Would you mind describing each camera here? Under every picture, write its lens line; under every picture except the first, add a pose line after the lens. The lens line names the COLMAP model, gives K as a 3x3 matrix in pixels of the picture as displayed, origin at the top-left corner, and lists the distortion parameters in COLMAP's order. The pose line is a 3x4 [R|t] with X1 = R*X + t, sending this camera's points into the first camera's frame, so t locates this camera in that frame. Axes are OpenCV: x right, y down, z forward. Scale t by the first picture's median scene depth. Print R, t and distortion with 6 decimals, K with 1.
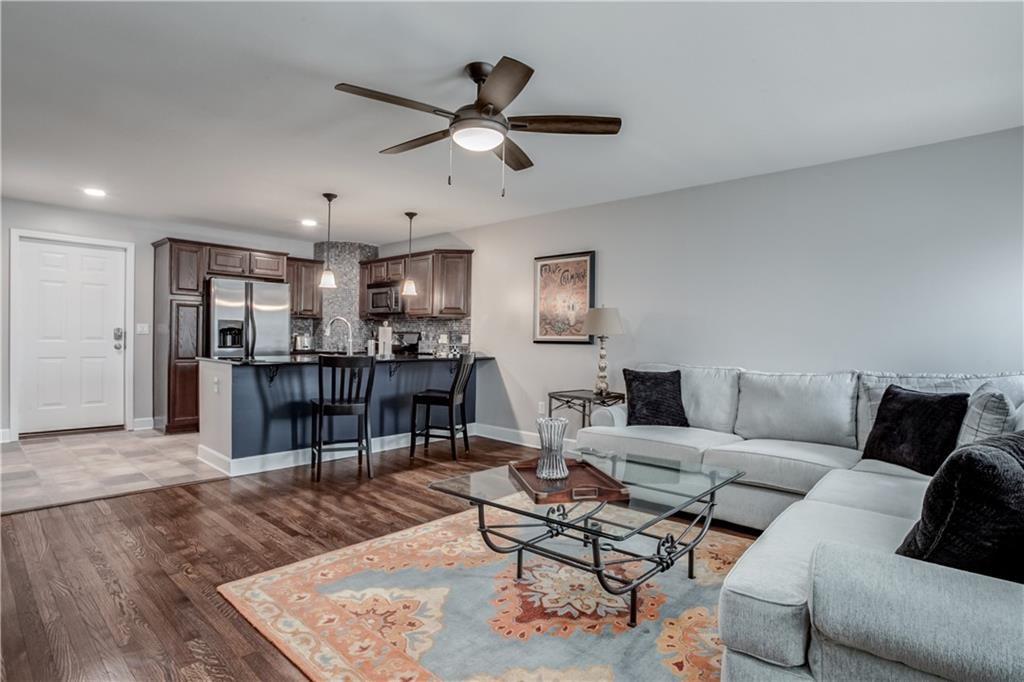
lens RADIAL K [[514.8, 0, 507.1], [0, 514.8, 341.8], [0, 0, 1]] dist [-0.075744, 0.044581]
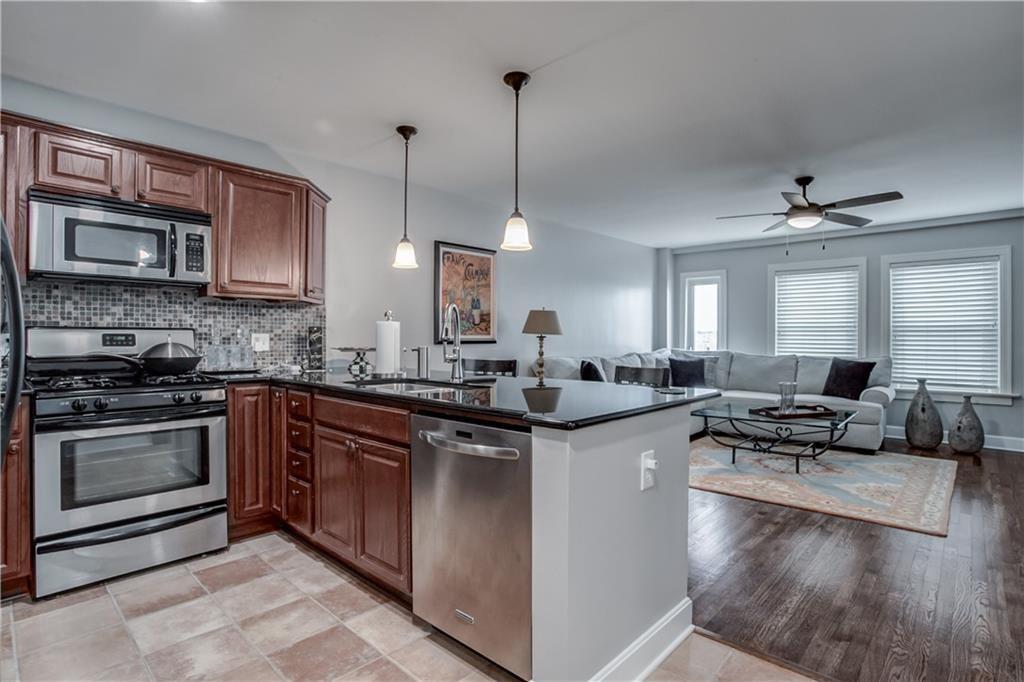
lens RADIAL K [[511.9, 0, 529.1], [0, 511.9, 336.1], [0, 0, 1]] dist [-0.055387, 0.025104]
pose [[0.000548, -0.012676, 0.999920, -0.773818], [0.003066, 0.999915, 0.012674, -0.020317], [-0.999995, 0.003059, 0.000587, 0.860367]]
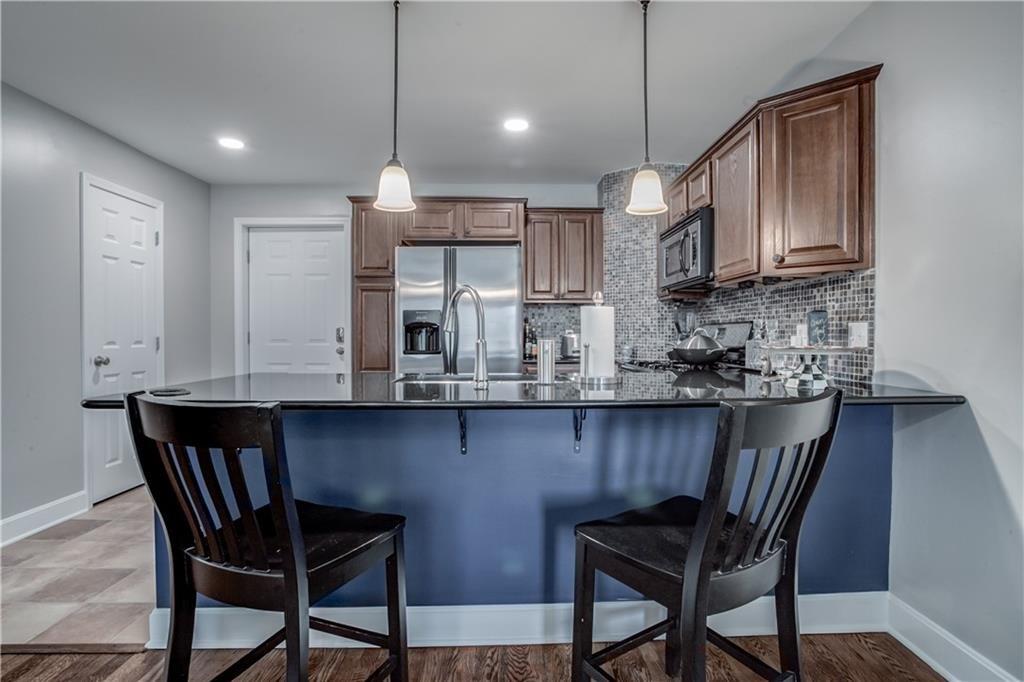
lens RADIAL K [[511.9, 0, 529.1], [0, 511.9, 336.1], [0, 0, 1]] dist [-0.055387, 0.025104]
pose [[0.700521, -0.013861, -0.713497, 0.004114], [0.006778, 0.999895, -0.012770, -0.001906], [0.713599, 0.004110, 0.700542, 0.697451]]
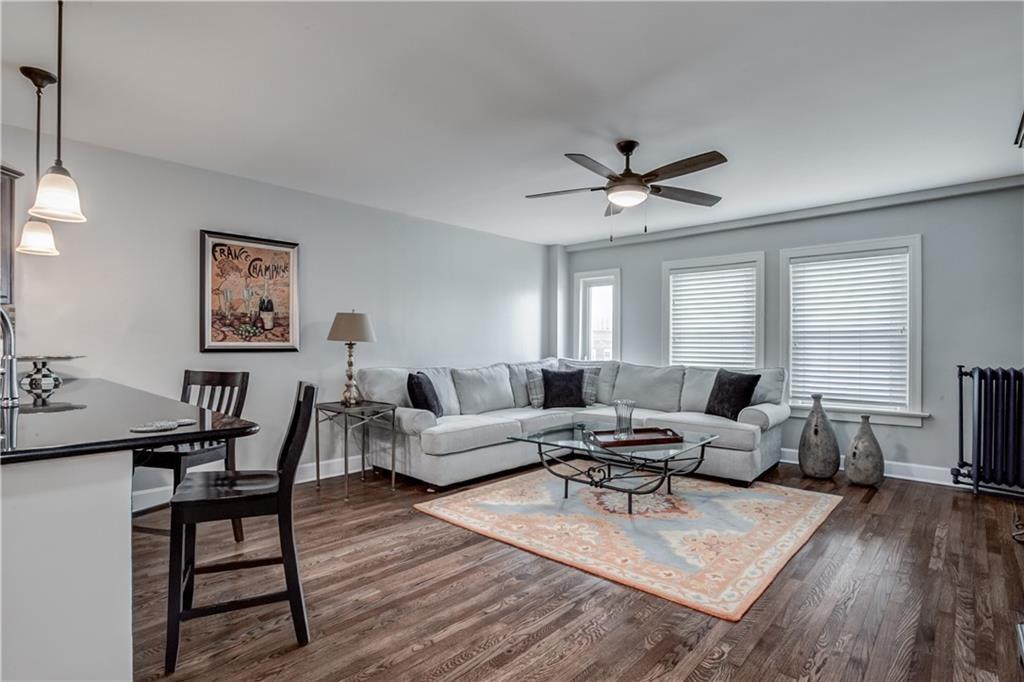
lens RADIAL K [[514.8, 0, 507.1], [0, 514.8, 341.8], [0, 0, 1]] dist [-0.075744, 0.044581]
pose [[0.018046, -0.007019, 0.999813, -0.627455], [0.003210, 0.999971, 0.006962, -0.015249], [-0.999832, 0.003084, 0.018068, 0.580879]]
